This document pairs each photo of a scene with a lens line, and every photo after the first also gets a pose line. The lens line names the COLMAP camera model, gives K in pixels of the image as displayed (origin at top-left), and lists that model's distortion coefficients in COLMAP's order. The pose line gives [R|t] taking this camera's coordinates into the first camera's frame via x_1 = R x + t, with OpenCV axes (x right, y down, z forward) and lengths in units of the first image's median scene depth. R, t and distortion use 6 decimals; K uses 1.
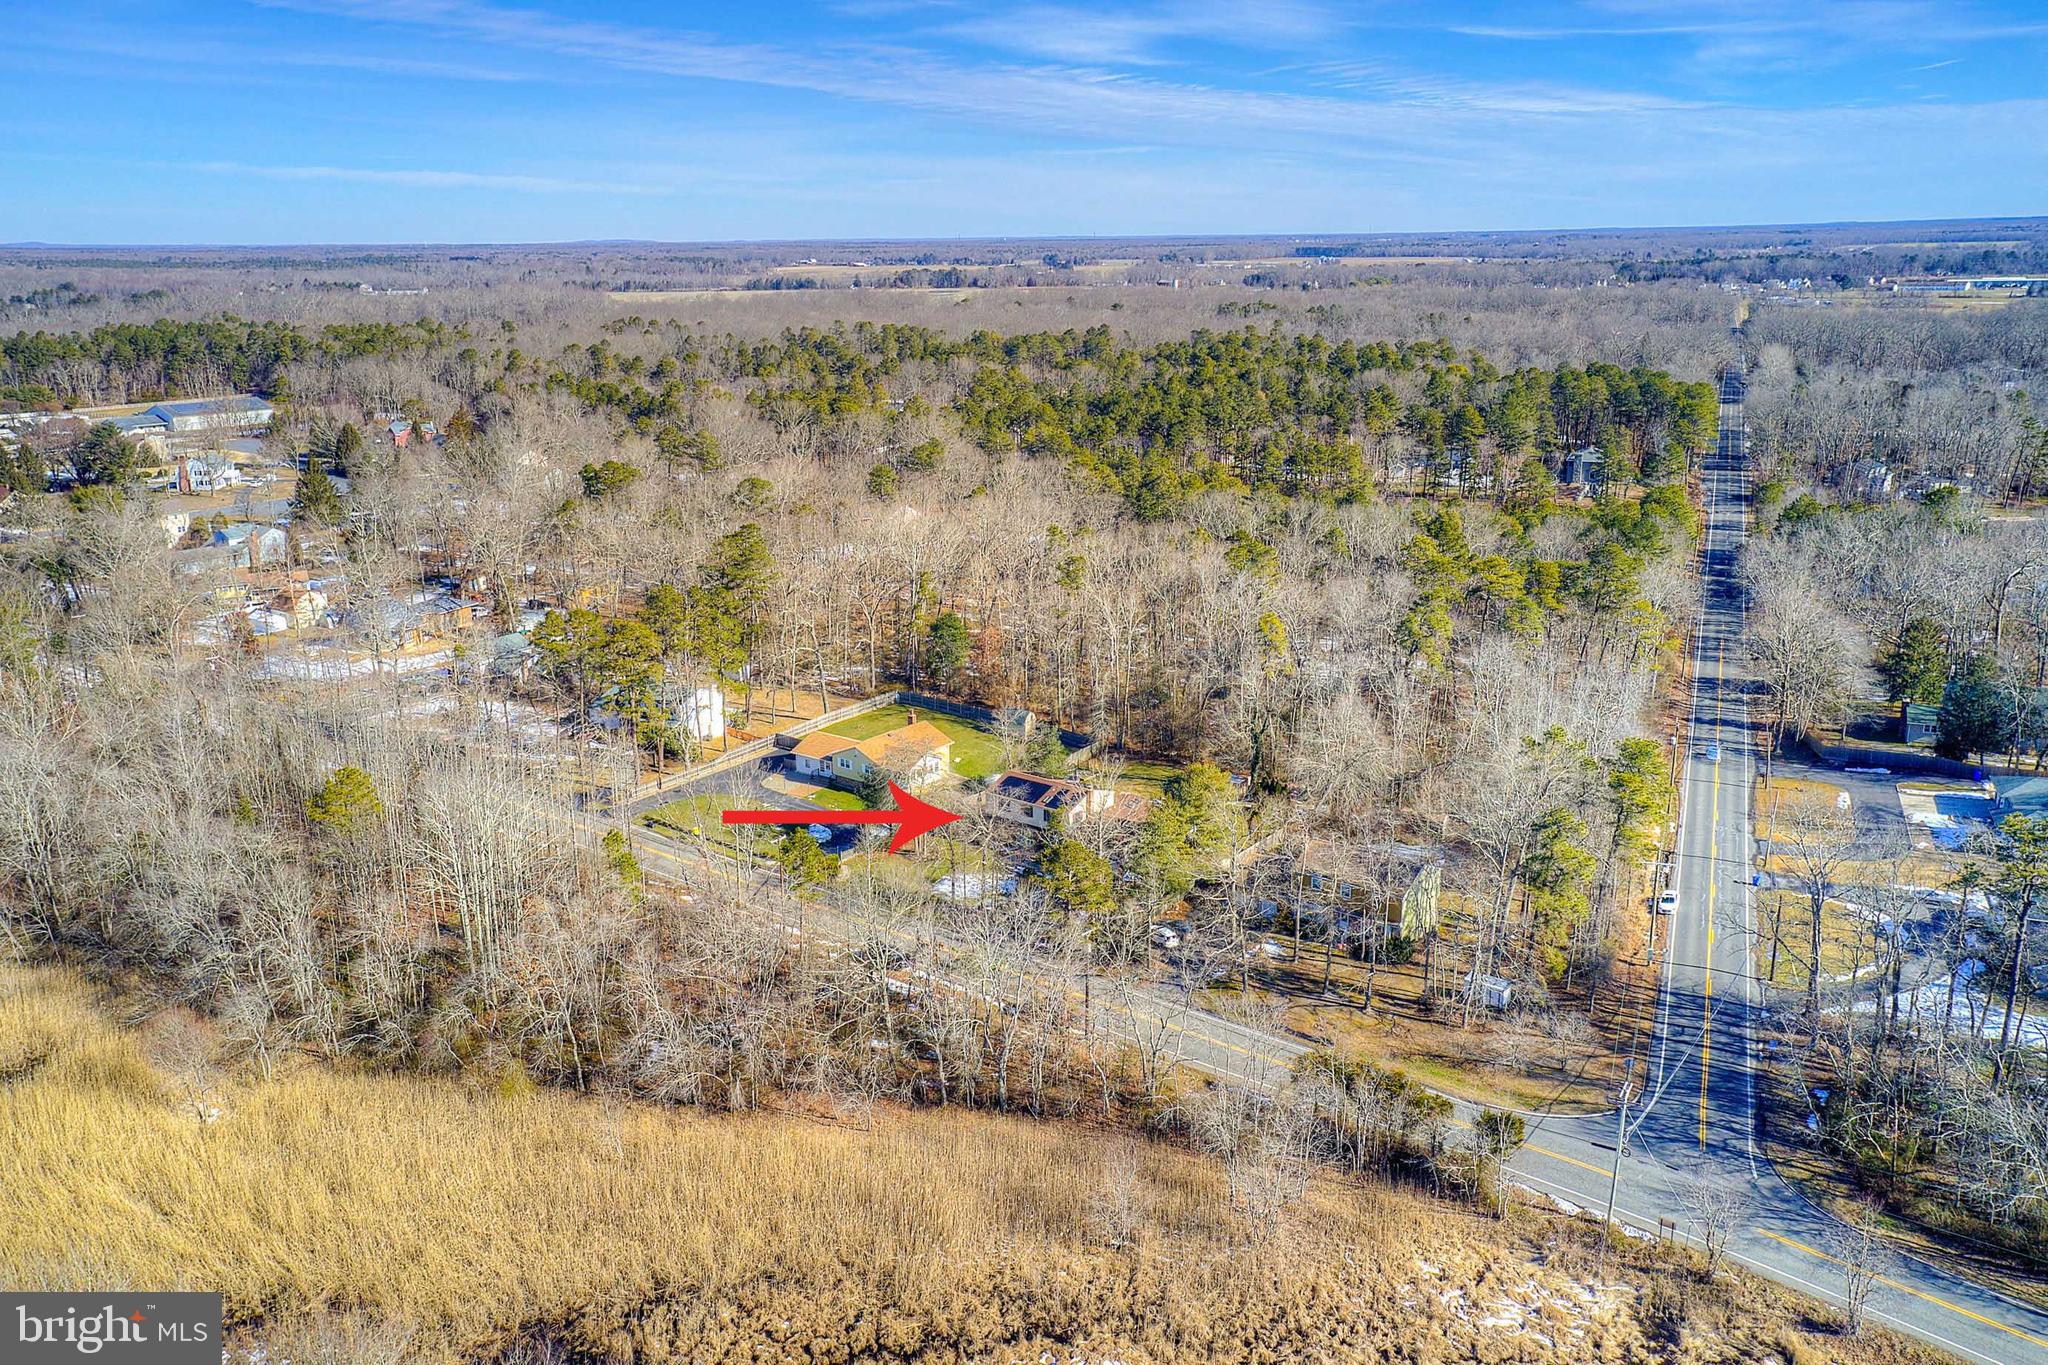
lens RADIAL K [[1607.7, 0, 994.1], [0, 1607.7, 682.1], [0, 0, 1]] dist [0.020404, 0.003030]
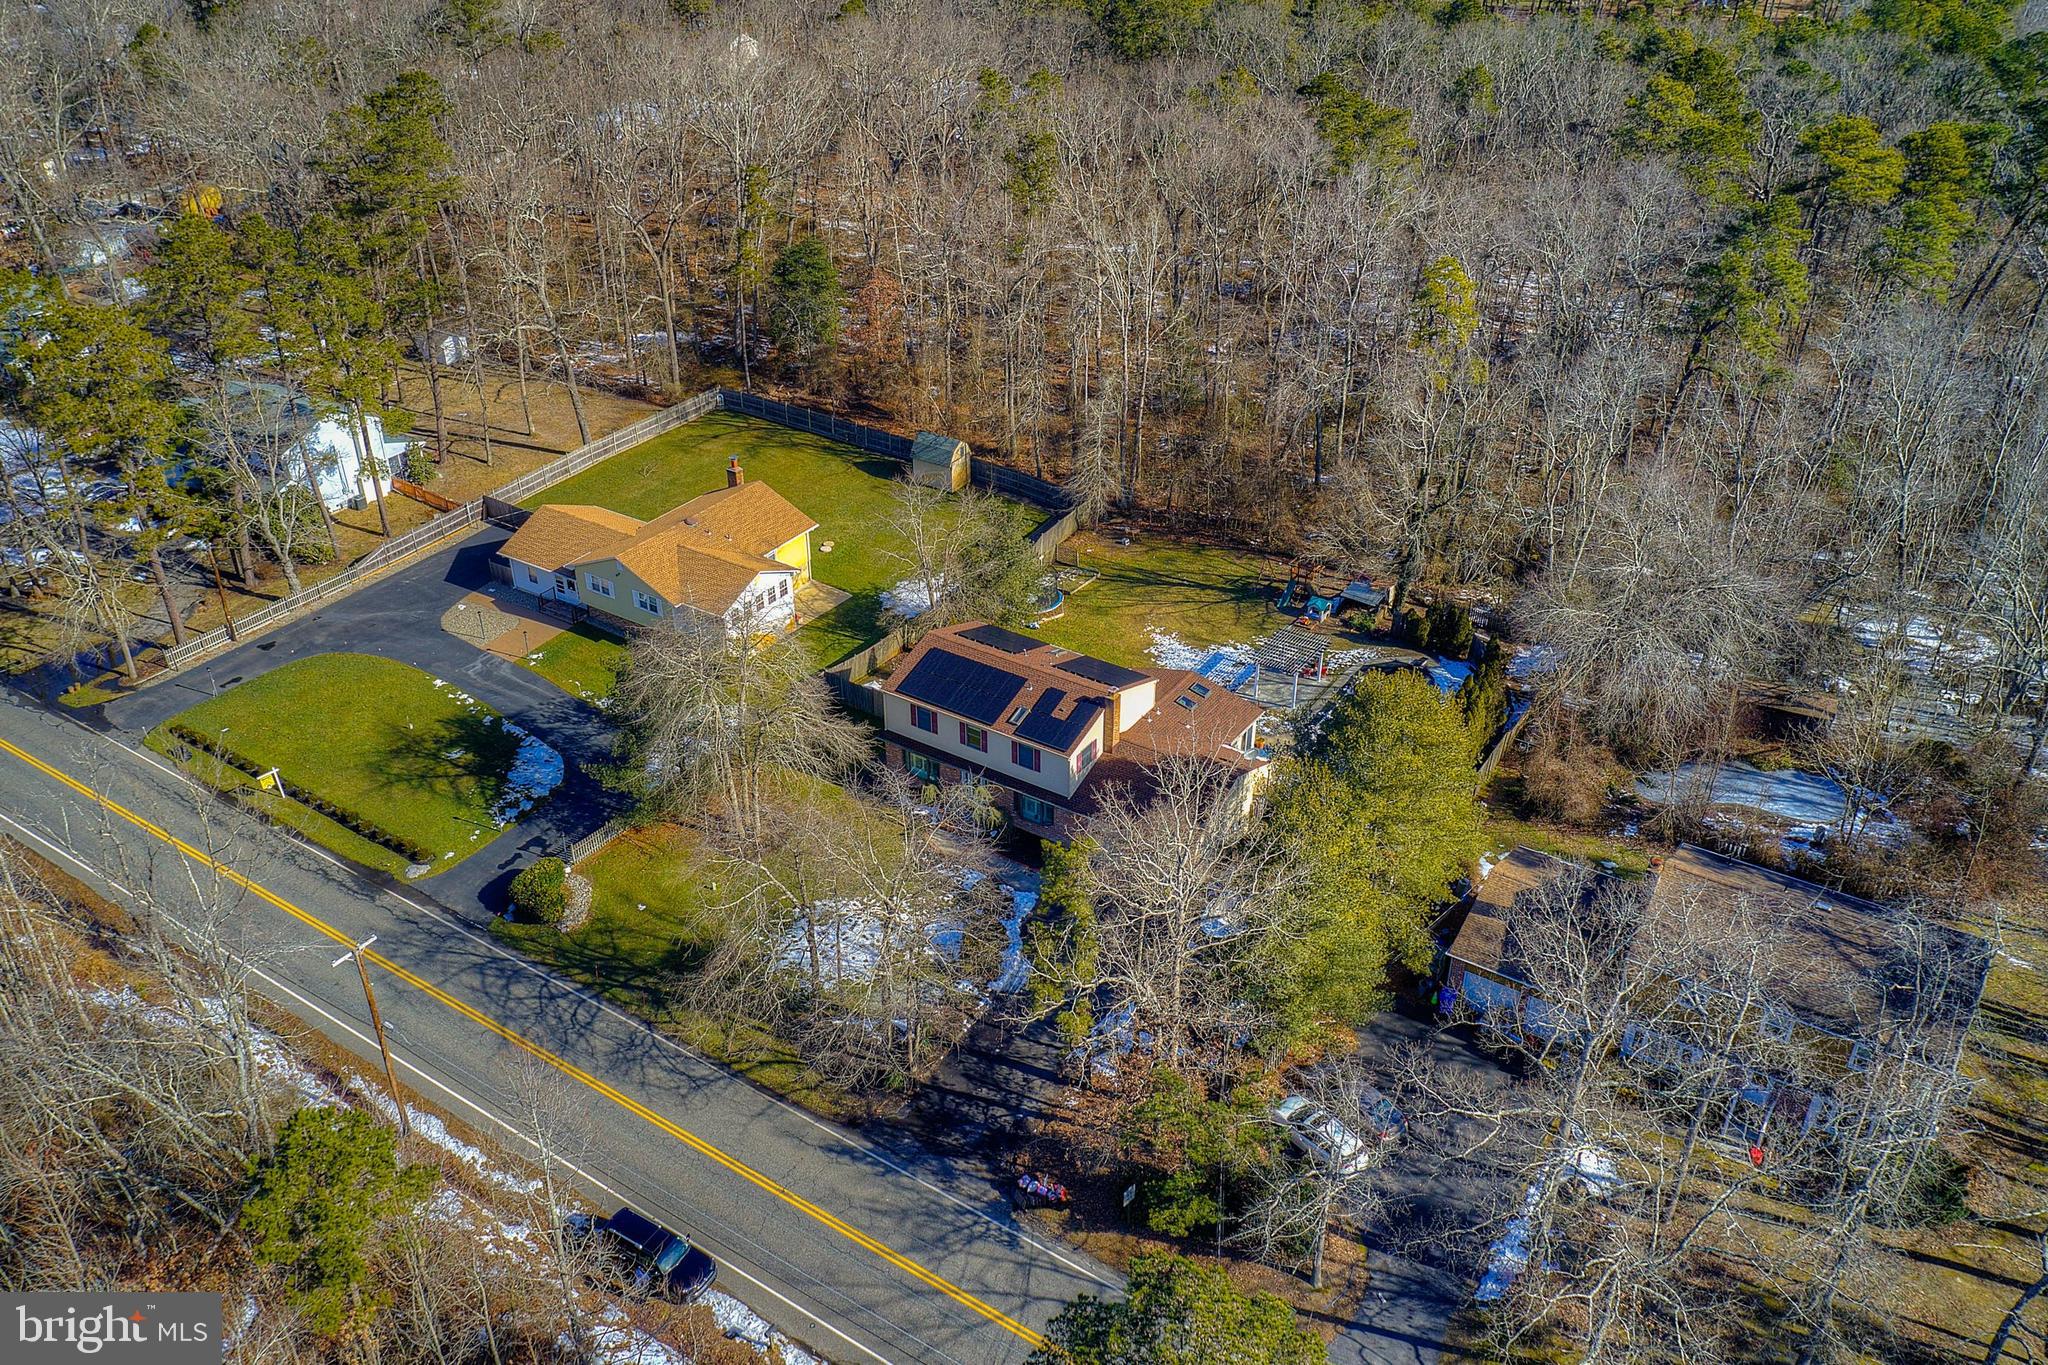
lens RADIAL K [[1624.8, 0, 992.1], [0, 1624.8, 651.2], [0, 0, 1]] dist [0.025600, 0.007037]
pose [[0.997872, -0.035401, 0.054754, 0.000551], [0.020488, 0.967474, 0.252139, -0.050727], [-0.061899, -0.250480, 0.966141, 0.457323]]
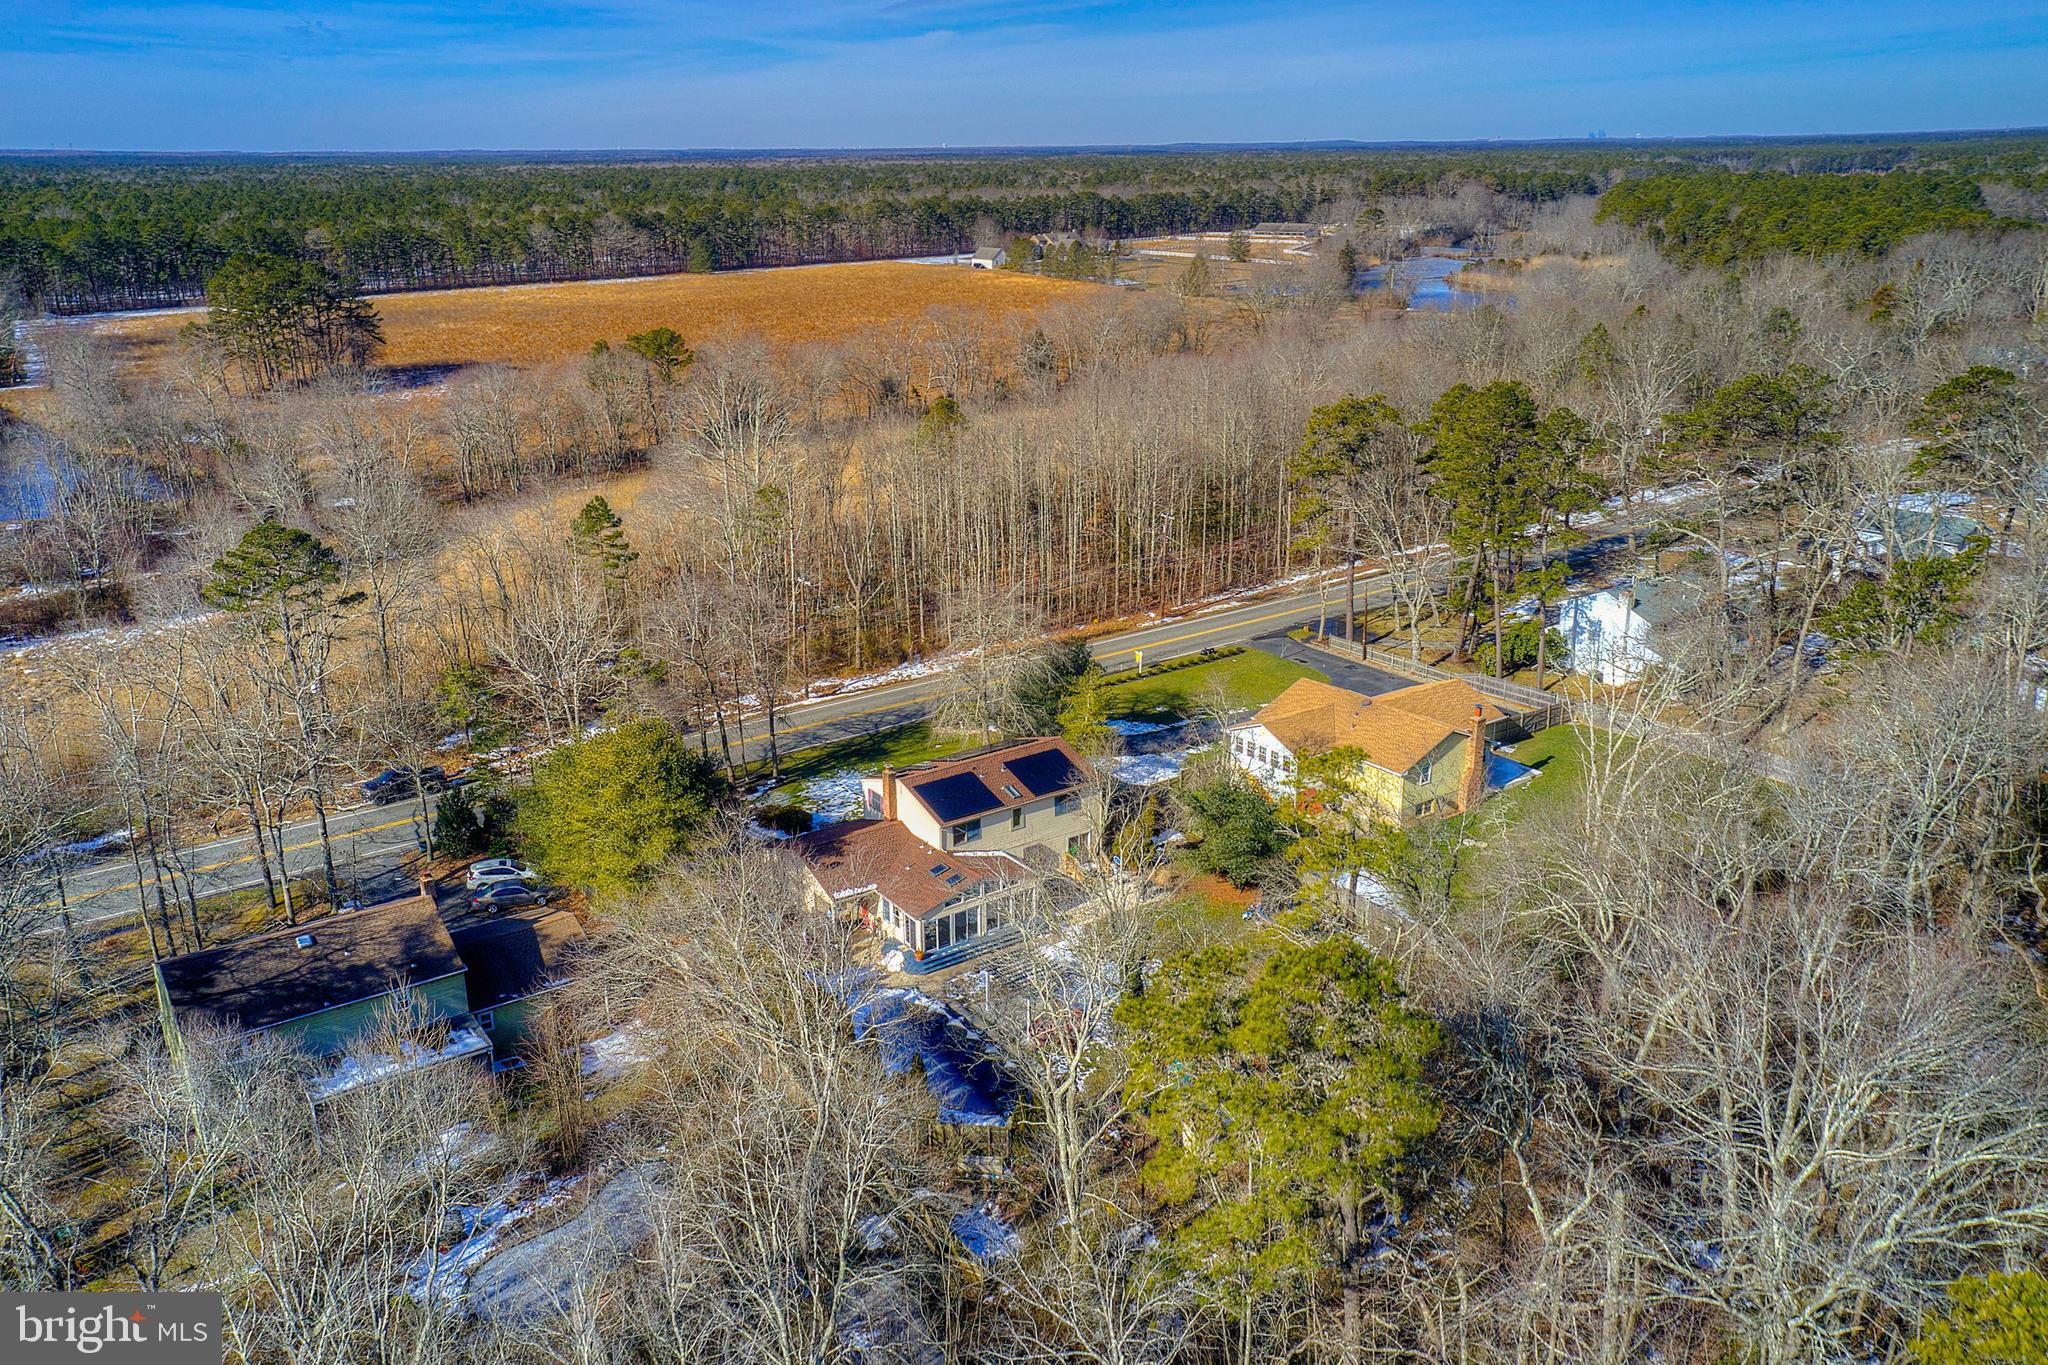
lens RADIAL K [[1577.8, 0, 1020.5], [0, 1577.8, 694.9], [0, 0, 1]] dist [0.012718, 0.005225]
pose [[-0.268540, 0.332148, -0.904193, 0.416972], [-0.252245, 0.881669, 0.398789, -0.142035], [0.929655, 0.335169, -0.152981, 0.906785]]
